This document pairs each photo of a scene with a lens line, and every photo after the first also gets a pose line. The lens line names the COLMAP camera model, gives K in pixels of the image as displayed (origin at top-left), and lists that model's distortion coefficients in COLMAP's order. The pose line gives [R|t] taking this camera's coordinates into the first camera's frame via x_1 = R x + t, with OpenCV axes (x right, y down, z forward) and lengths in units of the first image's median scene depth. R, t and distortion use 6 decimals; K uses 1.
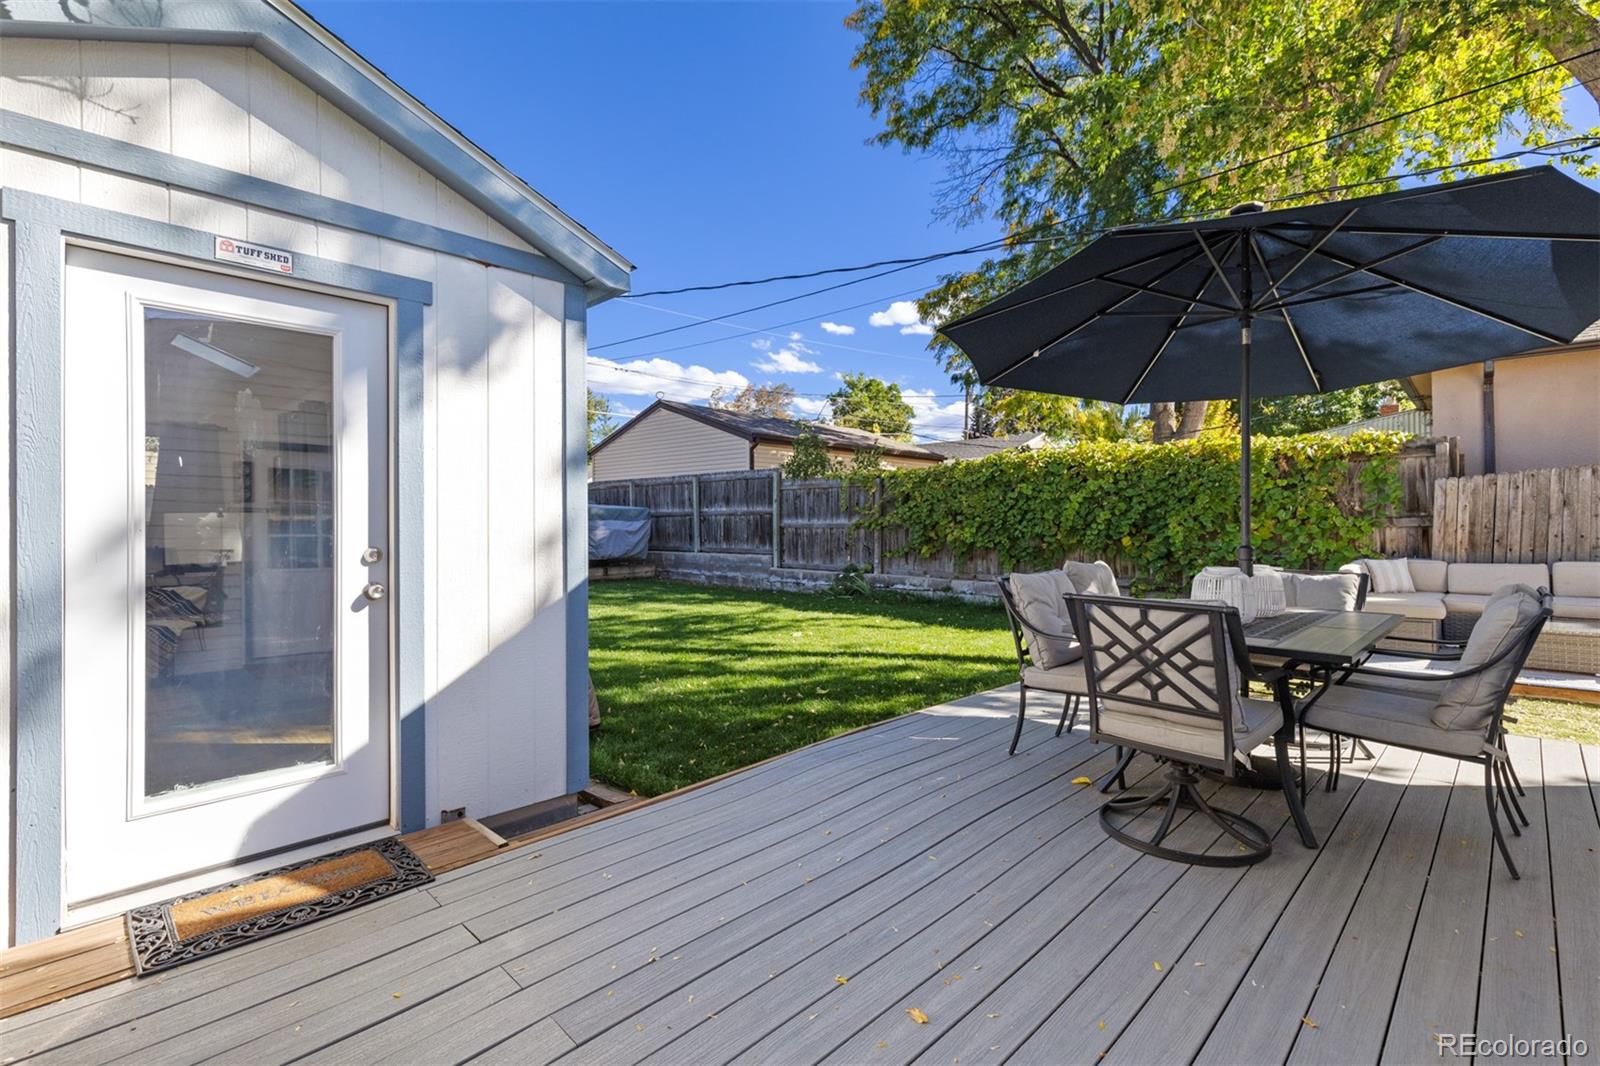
lens RADIAL K [[729.5, 0, 790.2], [0, 729.5, 528.2], [0, 0, 1]] dist [0.001983, 0.000576]
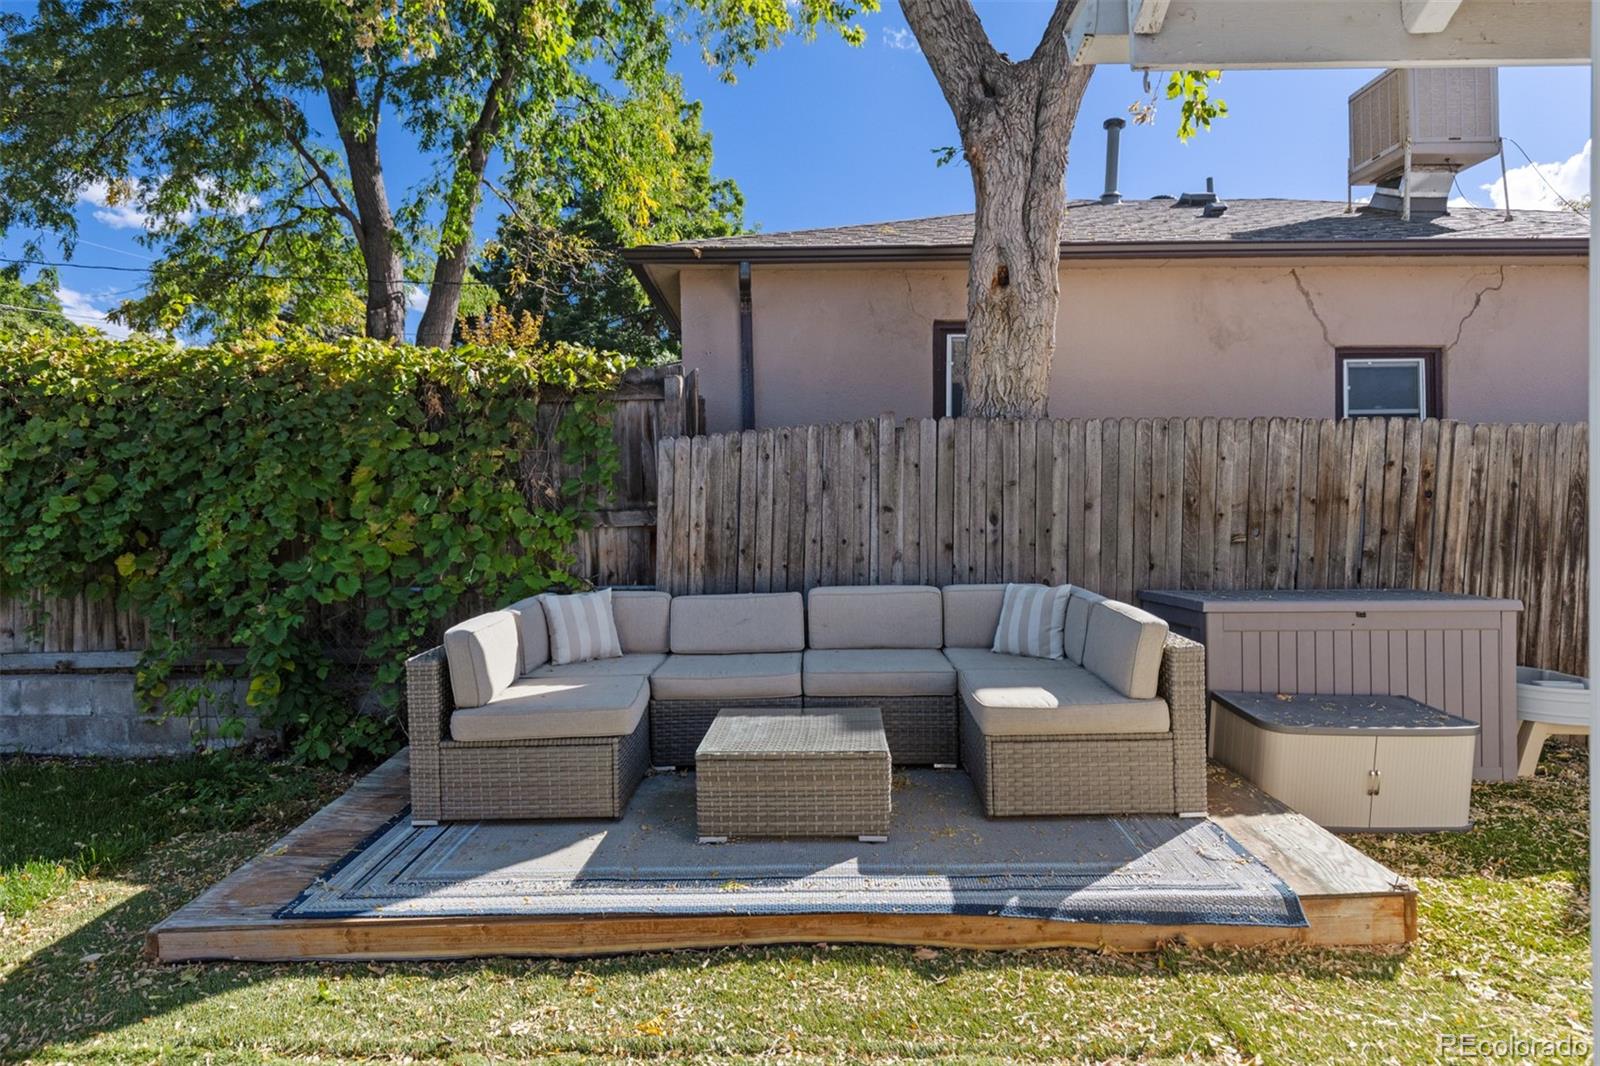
lens RADIAL K [[970.3, 0, 804.6], [0, 970.3, 528.7], [0, 0, 1]] dist [0.000832, 0.000228]
pose [[0.716669, -0.009998, 0.697342, 0.438582], [0.010586, 0.999938, 0.003456, -0.001880], [-0.697333, 0.004906, 0.716730, 0.394072]]
